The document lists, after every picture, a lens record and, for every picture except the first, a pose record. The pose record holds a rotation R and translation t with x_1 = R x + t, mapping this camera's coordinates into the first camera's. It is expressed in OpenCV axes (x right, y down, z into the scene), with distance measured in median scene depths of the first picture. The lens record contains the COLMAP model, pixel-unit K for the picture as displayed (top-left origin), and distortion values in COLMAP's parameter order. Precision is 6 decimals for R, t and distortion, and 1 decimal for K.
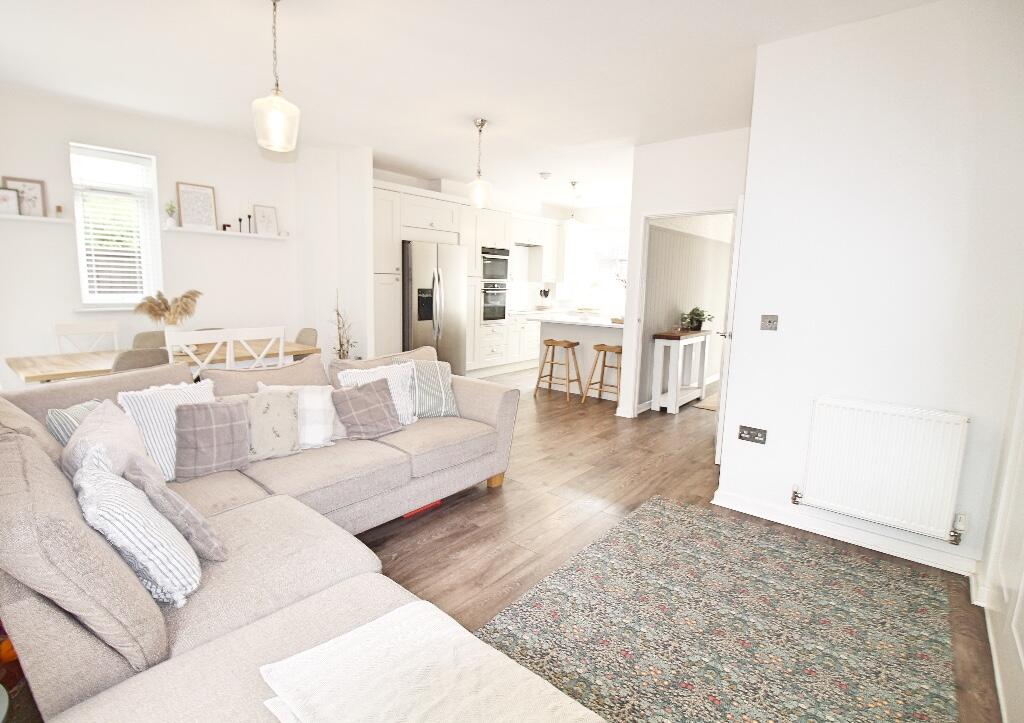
lens RADIAL K [[494.7, 0, 486.3], [0, 494.7, 360.5], [0, 0, 1]] dist [-0.019359, -0.000525]
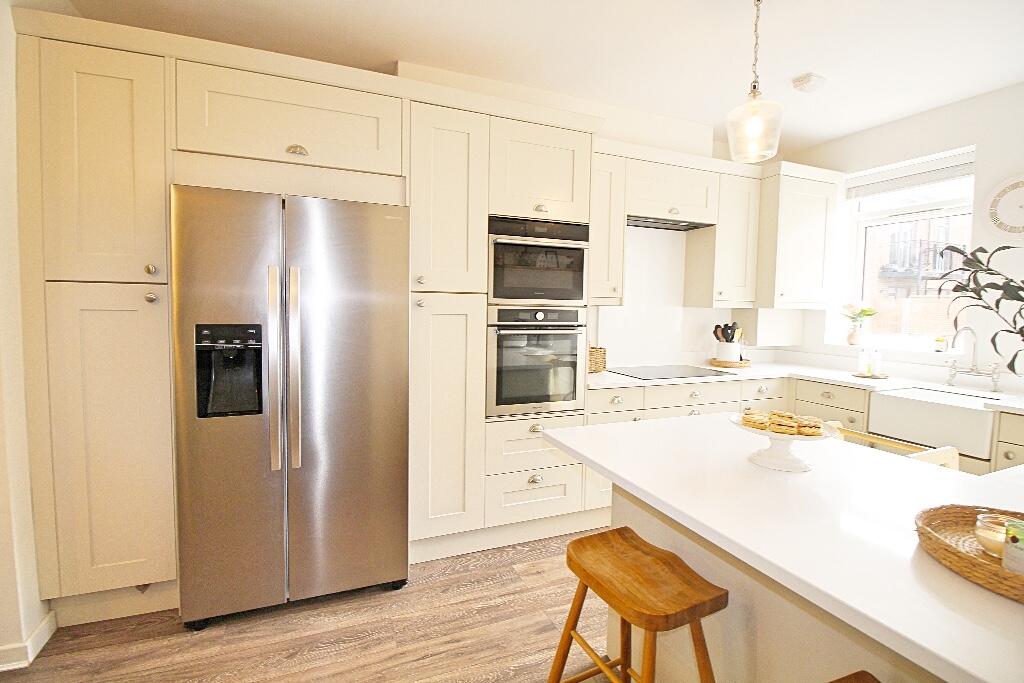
lens RADIAL K [[471.2, 0, 511.7], [0, 471.2, 336.6], [0, 0, 1]] dist [-0.008474, -0.008742]
pose [[0.897235, 0.026057, -0.440784, 0.220415], [-0.069222, 0.994215, -0.082132, -0.139850], [0.436094, 0.104204, 0.893848, 0.898092]]
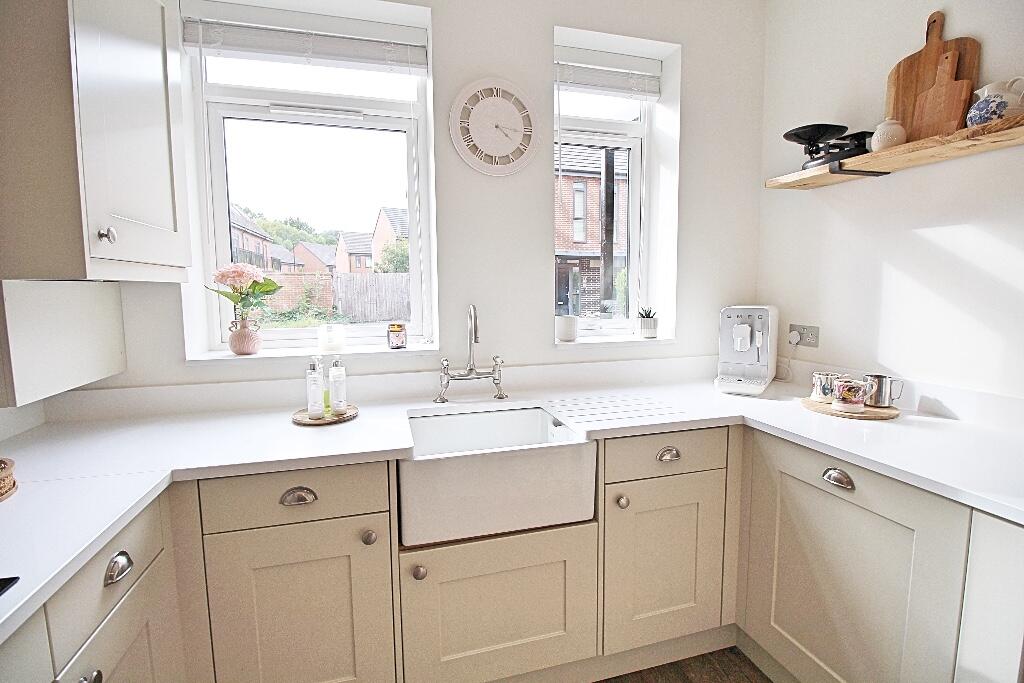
lens RADIAL K [[471.2, 0, 513.2], [0, 471.2, 332.4], [0, 0, 1]] dist [-0.008474, -0.008742]
pose [[0.539422, -0.101261, 0.835925, 0.190046], [0.150249, 0.988386, 0.022774, -0.214000], [-0.828522, 0.113312, 0.548371, 1.390004]]
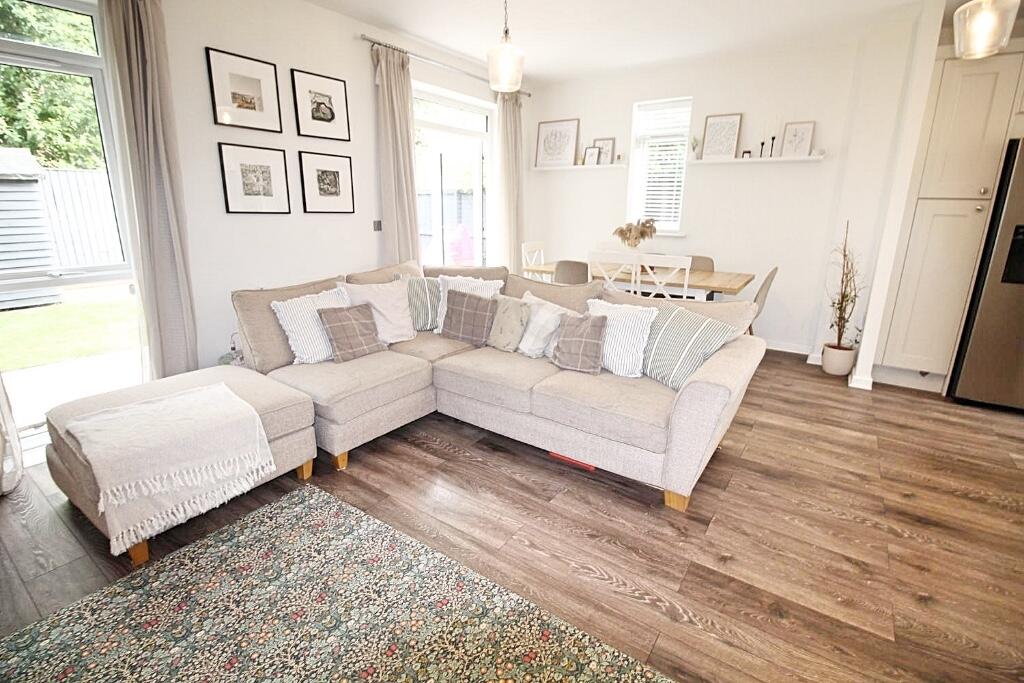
lens RADIAL K [[471.2, 0, 511.3], [0, 471.2, 337.6], [0, 0, 1]] dist [-0.008474, -0.008742]
pose [[0.115898, 0.248713, -0.961618, 0.364229], [-0.160341, 0.960129, 0.229003, -0.056473], [0.980234, 0.127646, 0.151156, 0.417022]]
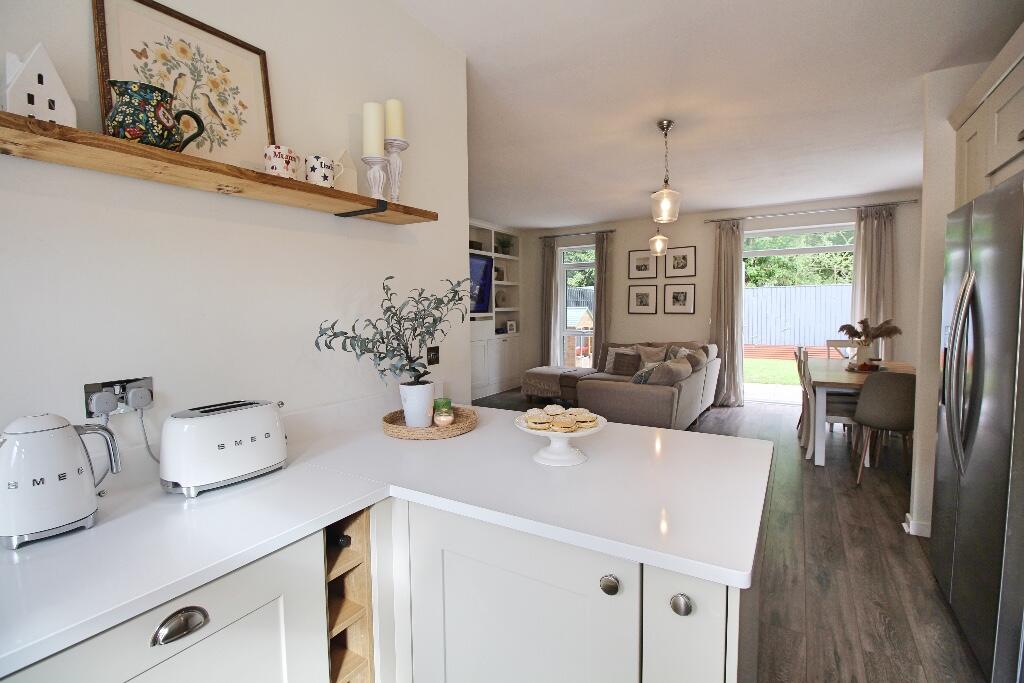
lens RADIAL K [[471.2, 0, 512.0], [0, 471.2, 336.5], [0, 0, 1]] dist [-0.008474, -0.008742]
pose [[-0.984254, 0.002635, -0.176740, 0.318767], [-0.034477, 0.977823, 0.206577, -0.227505], [0.173364, 0.209418, -0.962335, 1.457497]]
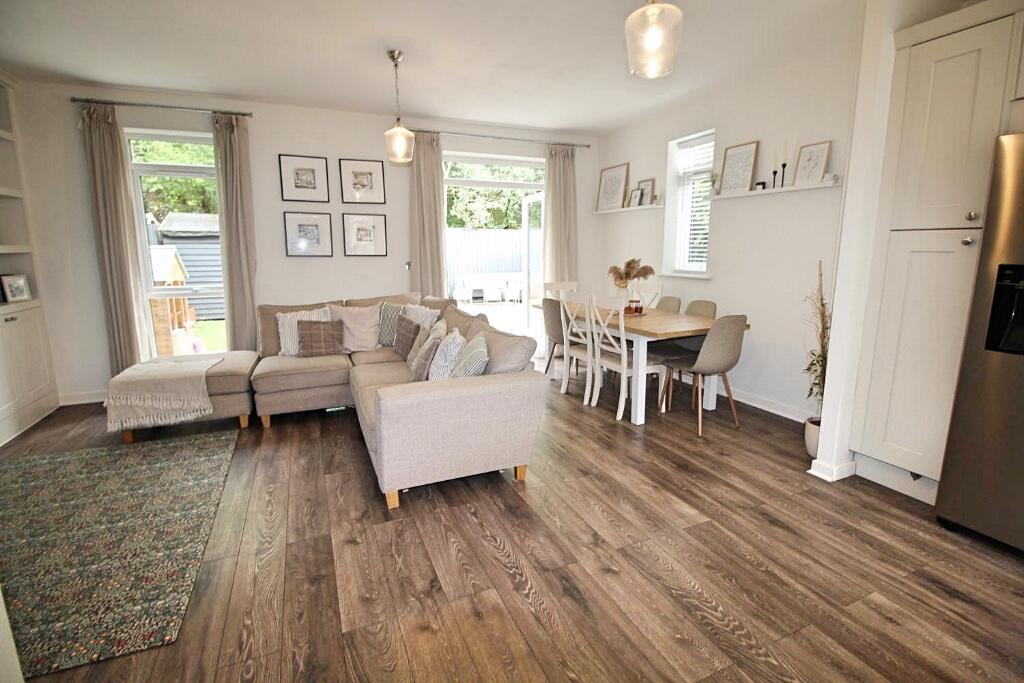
lens RADIAL K [[471.2, 0, 512.1], [0, 471.2, 336.2], [0, 0, 1]] dist [-0.008474, -0.008742]
pose [[-0.421248, 0.148008, -0.894787, 0.370458], [-0.143319, 0.963334, 0.226818, -0.133235], [0.895550, 0.223786, -0.384590, 0.907047]]
